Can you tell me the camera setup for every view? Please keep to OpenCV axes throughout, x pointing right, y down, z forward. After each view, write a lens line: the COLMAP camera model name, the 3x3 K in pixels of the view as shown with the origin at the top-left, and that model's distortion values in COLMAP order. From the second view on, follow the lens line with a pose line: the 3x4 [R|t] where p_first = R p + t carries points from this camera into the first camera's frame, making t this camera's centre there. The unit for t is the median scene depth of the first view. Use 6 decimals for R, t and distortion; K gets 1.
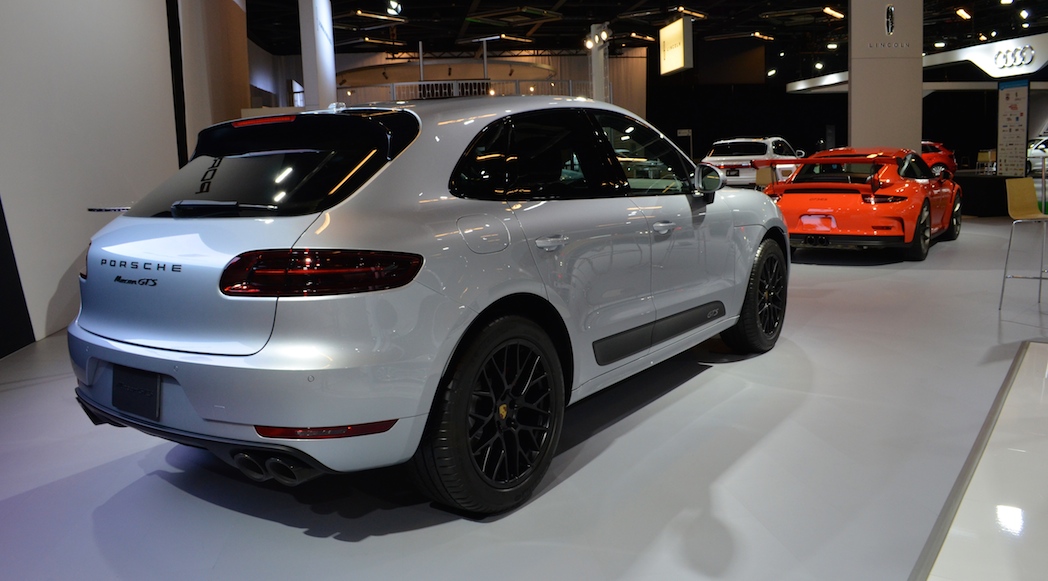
lens RADIAL K [[859.2, 0, 524.0], [0, 859.2, 290.5], [0, 0, 1]] dist [-0.074383, 0.016791]
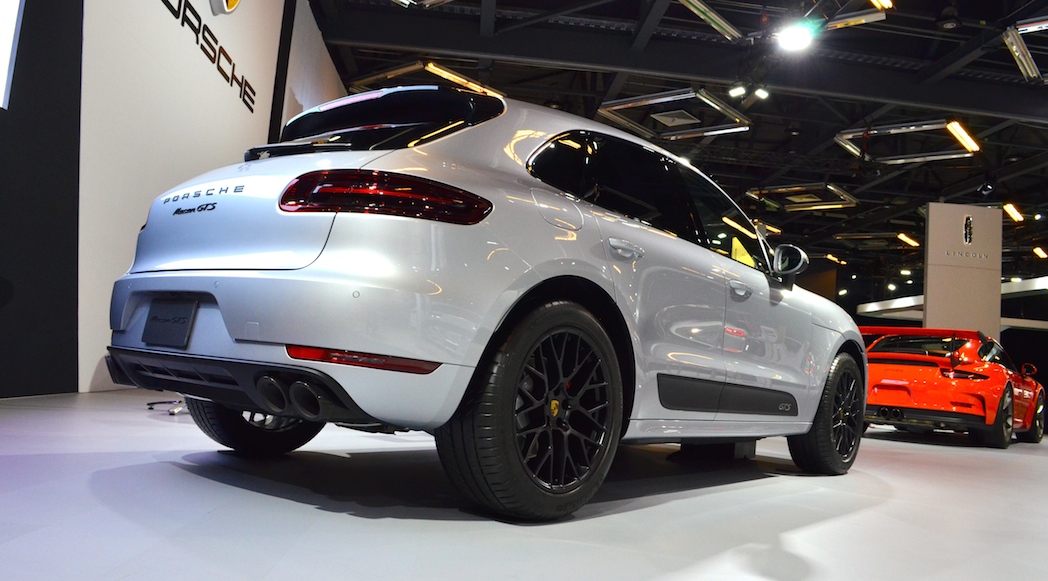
lens RADIAL K [[859.2, 0, 524.0], [0, 859.2, 290.5], [0, 0, 1]] dist [-0.074383, 0.016791]
pose [[0.990747, 0.108605, -0.081399, 0.003606], [-0.125265, 0.962559, -0.240391, 0.231168], [0.052244, 0.248363, 0.967257, 0.088686]]
